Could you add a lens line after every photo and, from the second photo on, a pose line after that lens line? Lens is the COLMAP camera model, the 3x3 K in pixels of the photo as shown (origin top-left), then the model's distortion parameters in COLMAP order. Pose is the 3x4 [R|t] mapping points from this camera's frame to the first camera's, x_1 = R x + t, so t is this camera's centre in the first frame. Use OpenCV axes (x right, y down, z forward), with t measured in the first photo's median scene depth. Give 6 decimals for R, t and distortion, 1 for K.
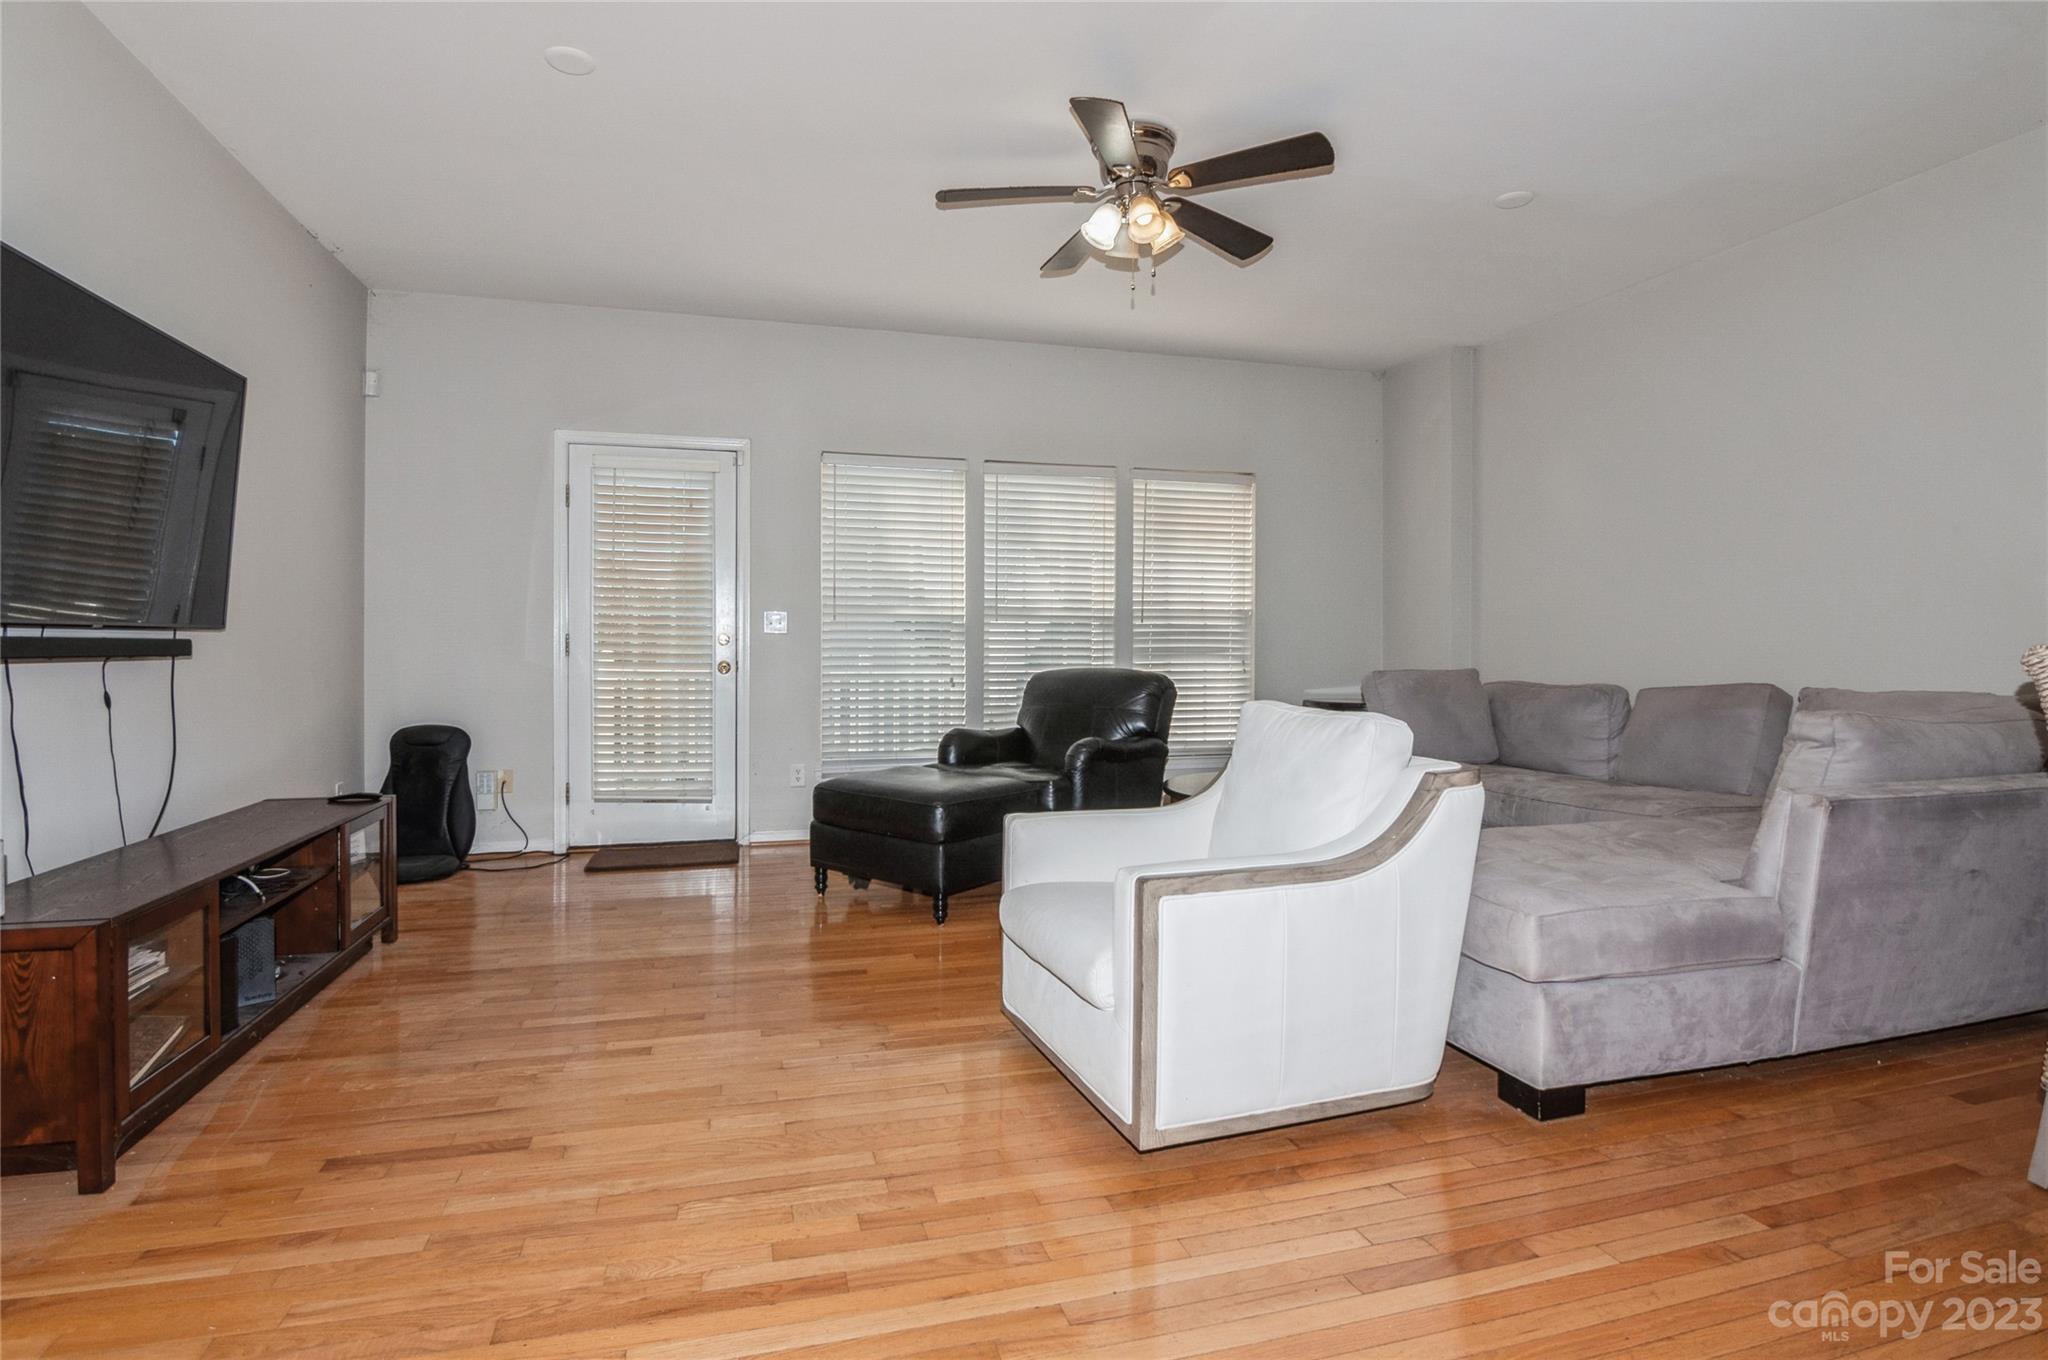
lens RADIAL K [[998.4, 0, 1008.0], [0, 998.4, 652.8], [0, 0, 1]] dist [-0.019969, -0.000749]
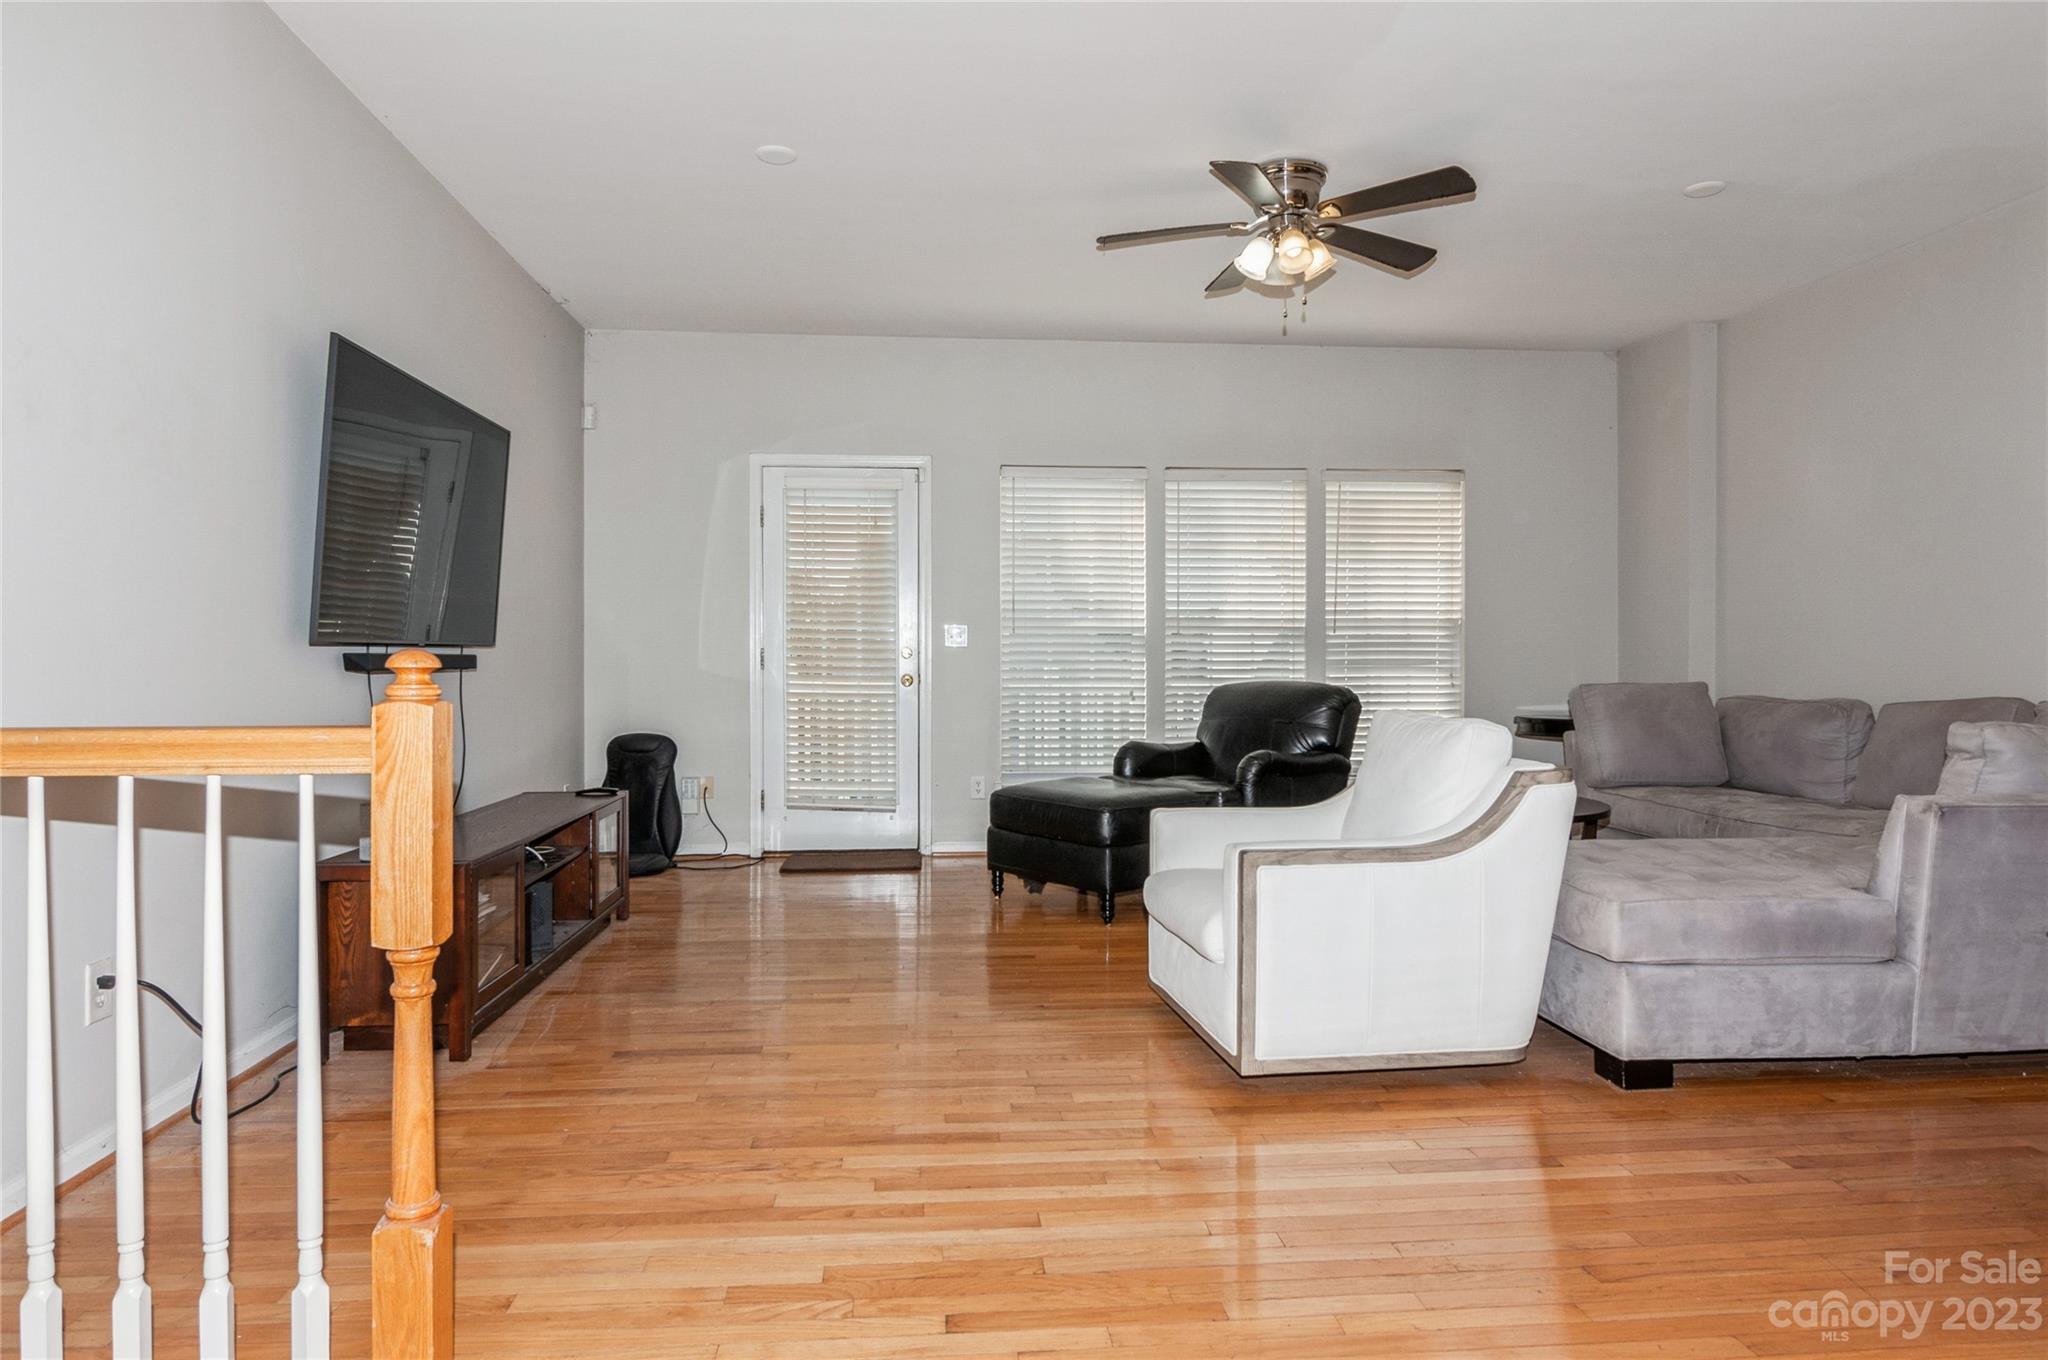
lens RADIAL K [[1233.2, 0, 1024.0], [0, 1233.2, 680.0], [0, 0, 1]] dist [0.006477, -0.009021]
pose [[0.983723, 0.000393, -0.179689, 0.087235], [0.001548, 0.999942, 0.010661, 0.001477], [0.179683, -0.010765, 0.983666, -0.321654]]
